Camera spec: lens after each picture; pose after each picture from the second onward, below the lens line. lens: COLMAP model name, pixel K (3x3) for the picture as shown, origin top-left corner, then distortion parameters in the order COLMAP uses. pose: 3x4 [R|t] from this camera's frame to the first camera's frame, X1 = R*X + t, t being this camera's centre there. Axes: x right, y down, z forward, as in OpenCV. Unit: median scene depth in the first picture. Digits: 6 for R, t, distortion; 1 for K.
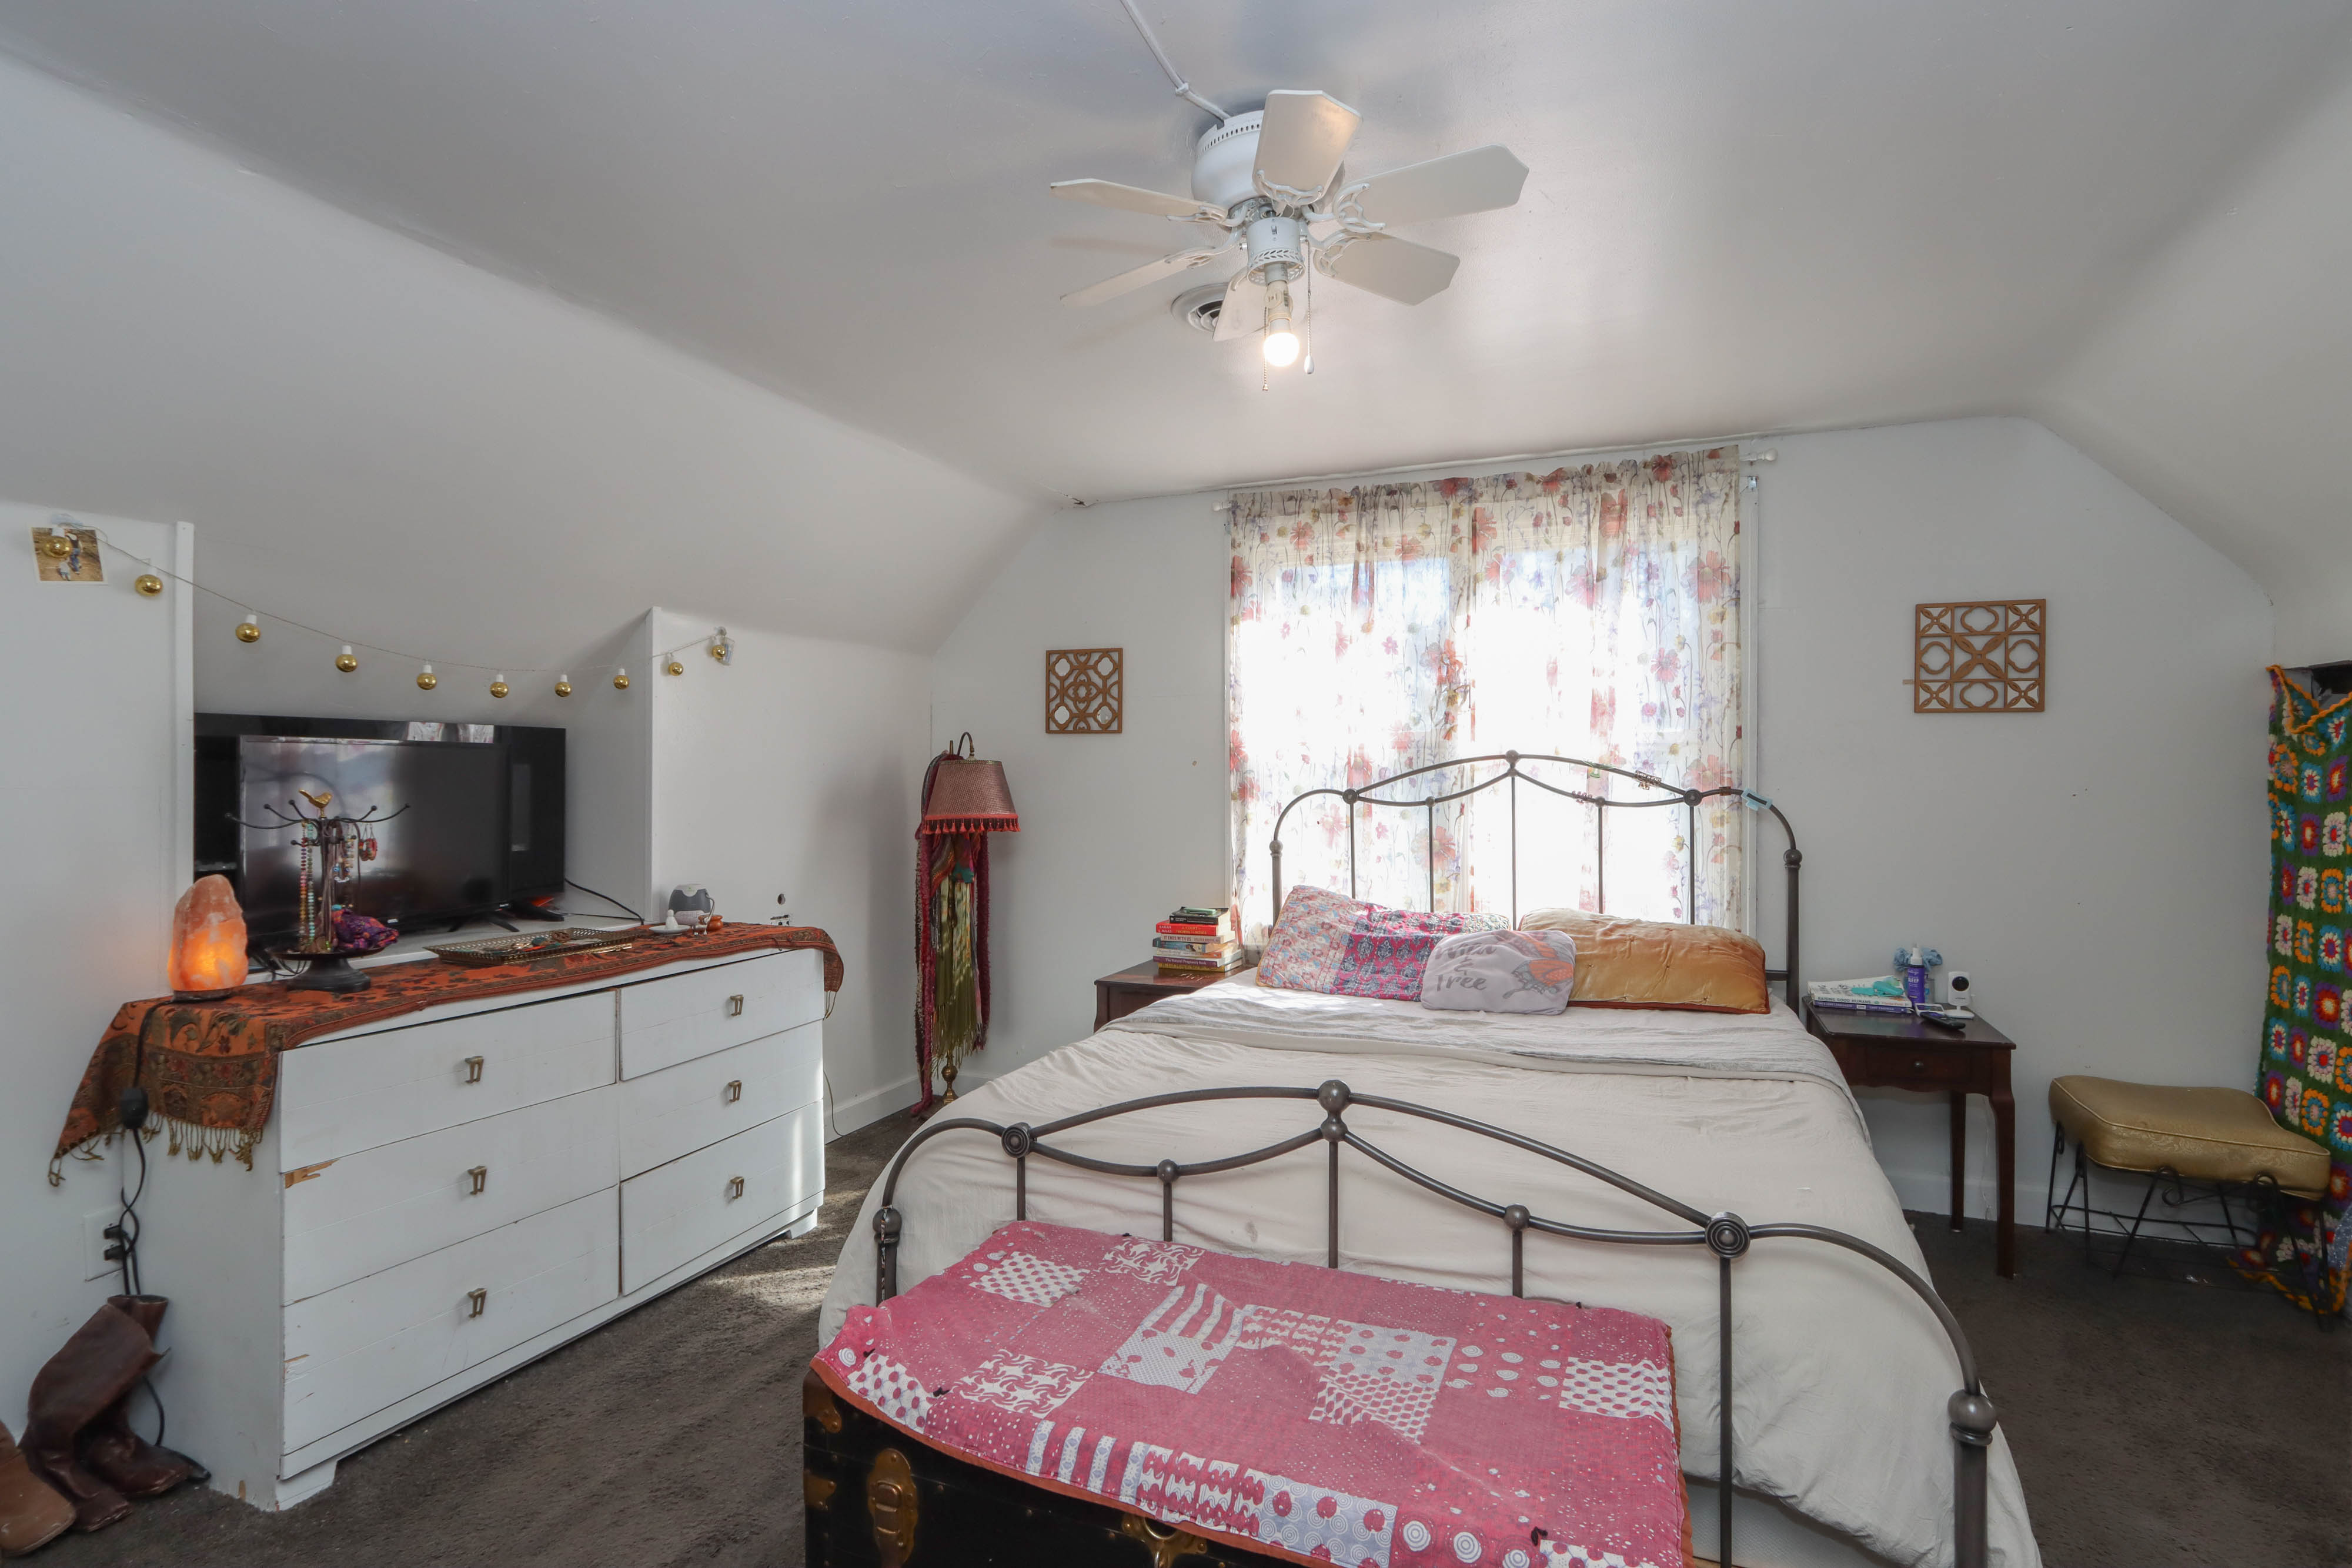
lens RADIAL K [[1202.1, 0, 1177.1], [0, 1202.1, 786.9], [0, 0, 1]] dist [-0.009876, 0.001521]
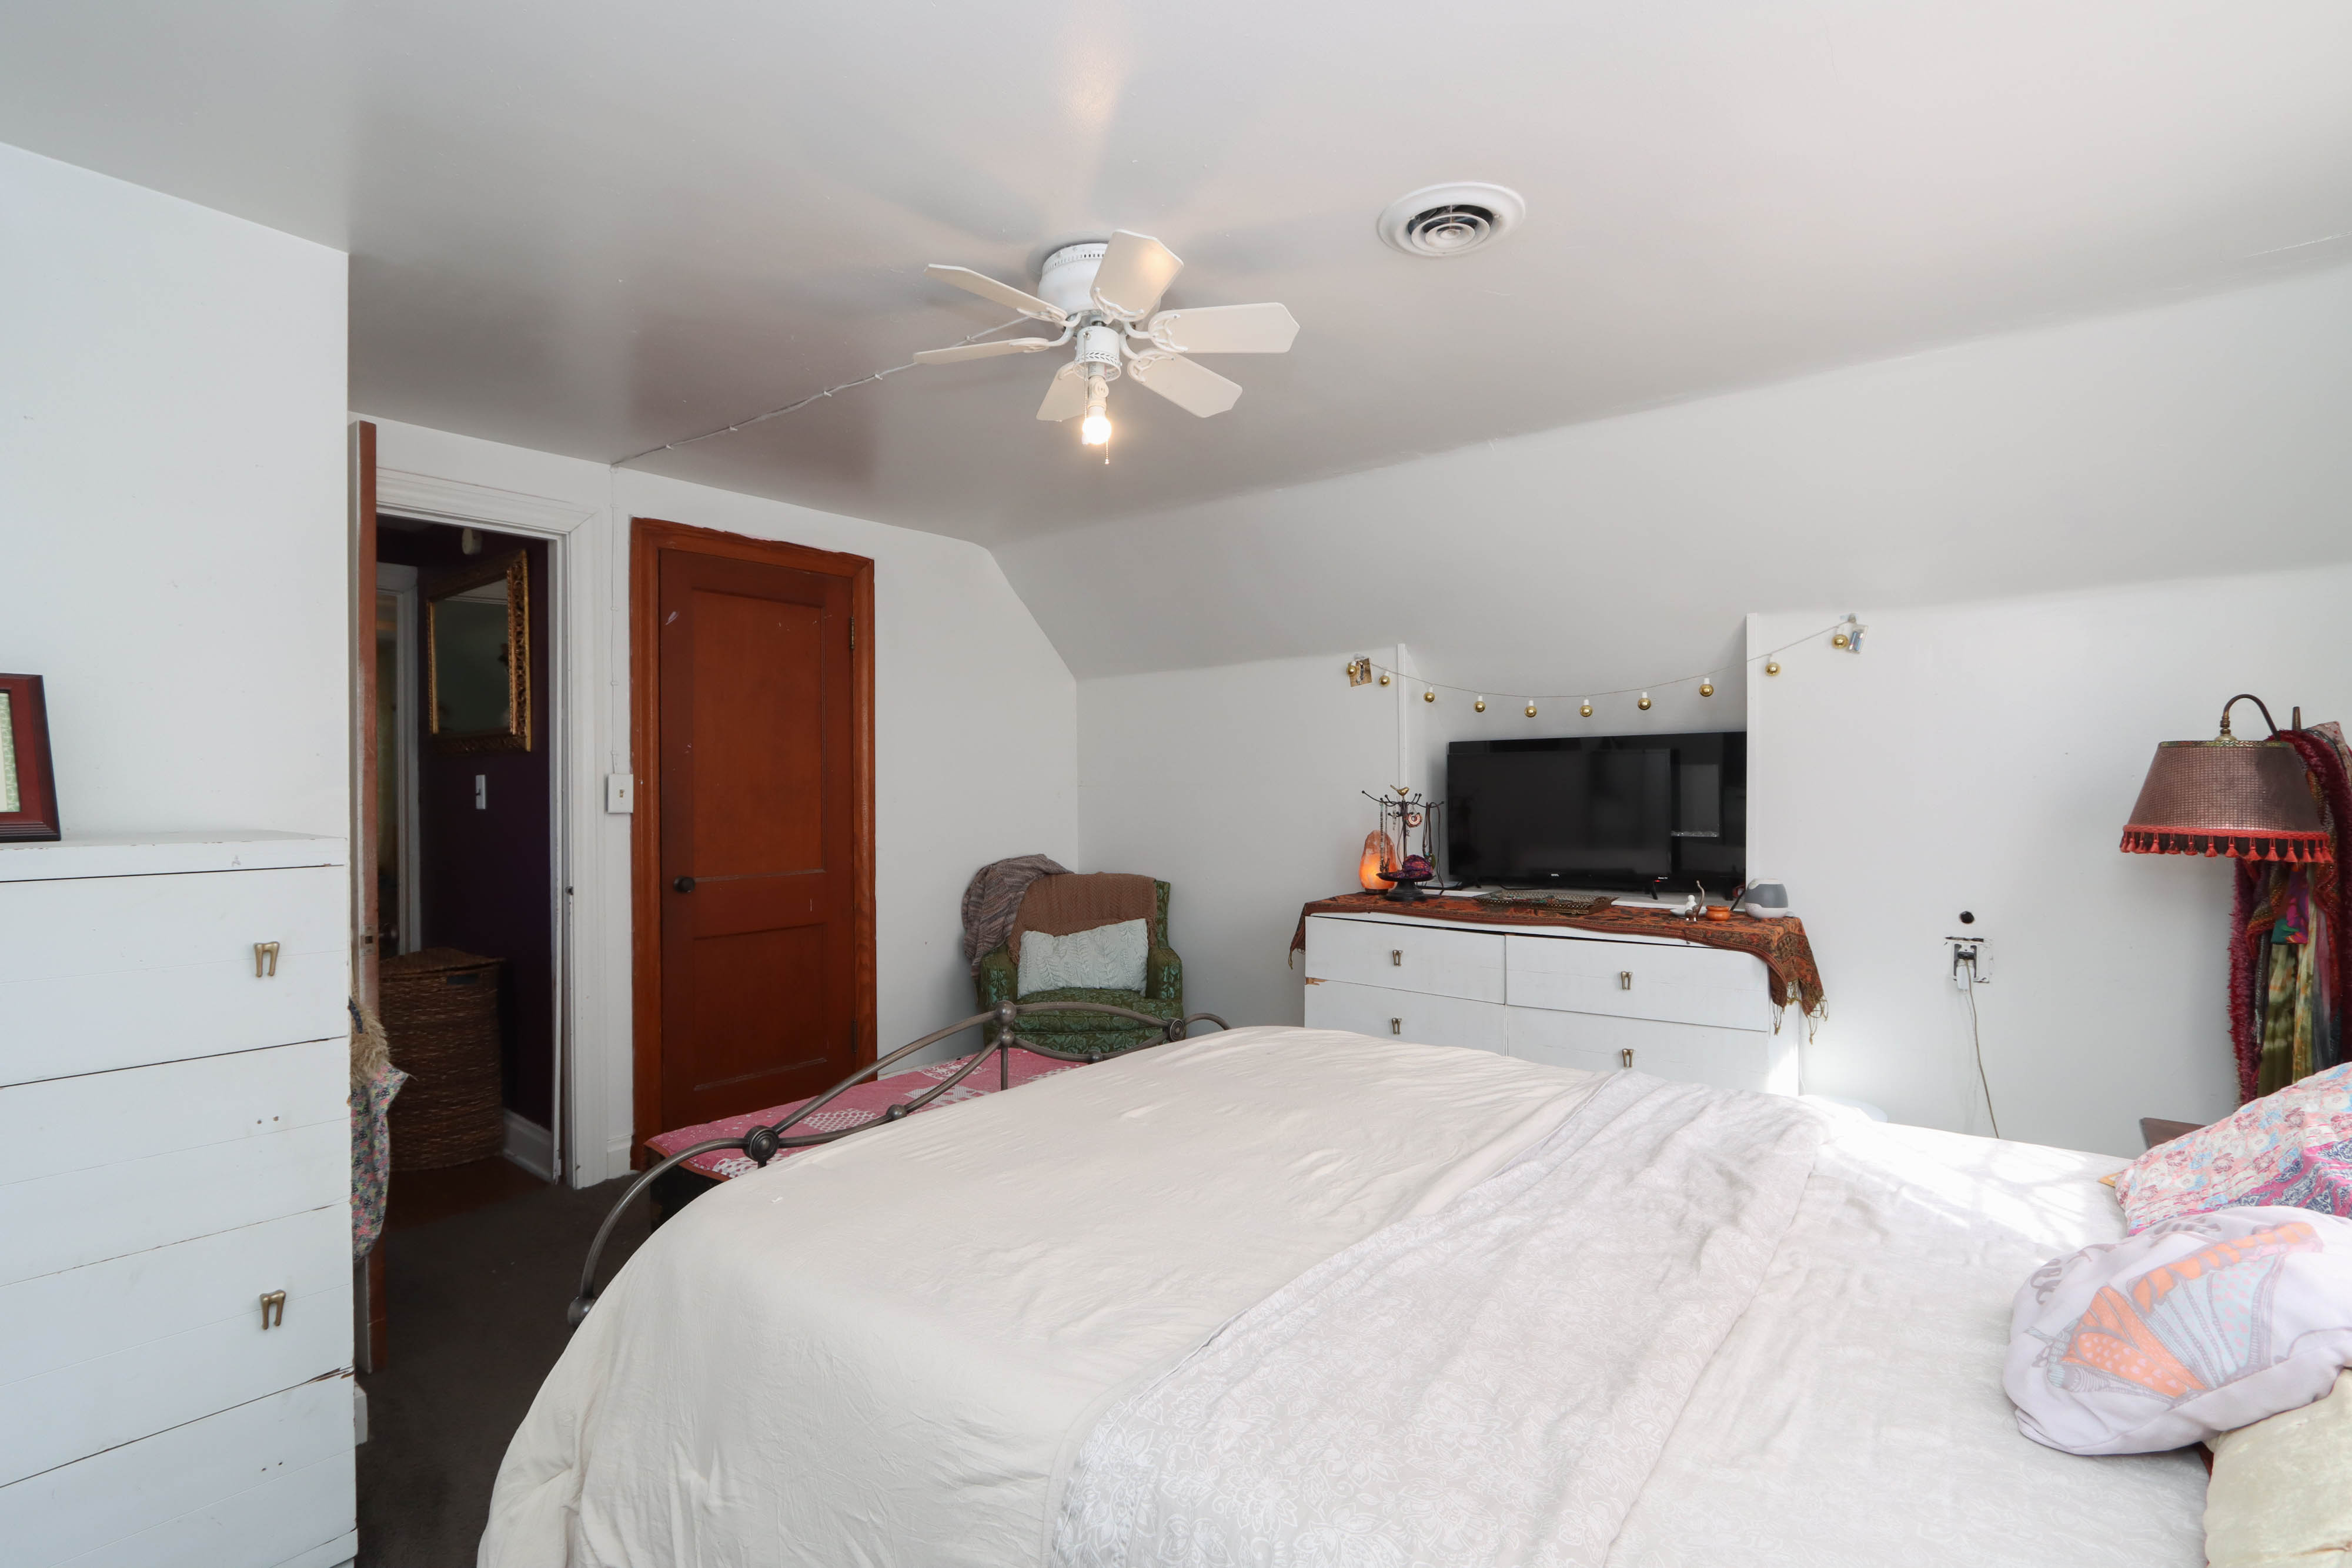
lens RADIAL K [[1102.8, 0, 1178.9], [0, 1102.8, 785.5], [0, 0, 1]] dist [-0.014557, 0.000546]
pose [[-0.298291, 0.005331, -0.954460, 0.936222], [0.001384, 0.999986, 0.005153, -0.006018], [0.954474, 0.000216, -0.298295, 1.170684]]
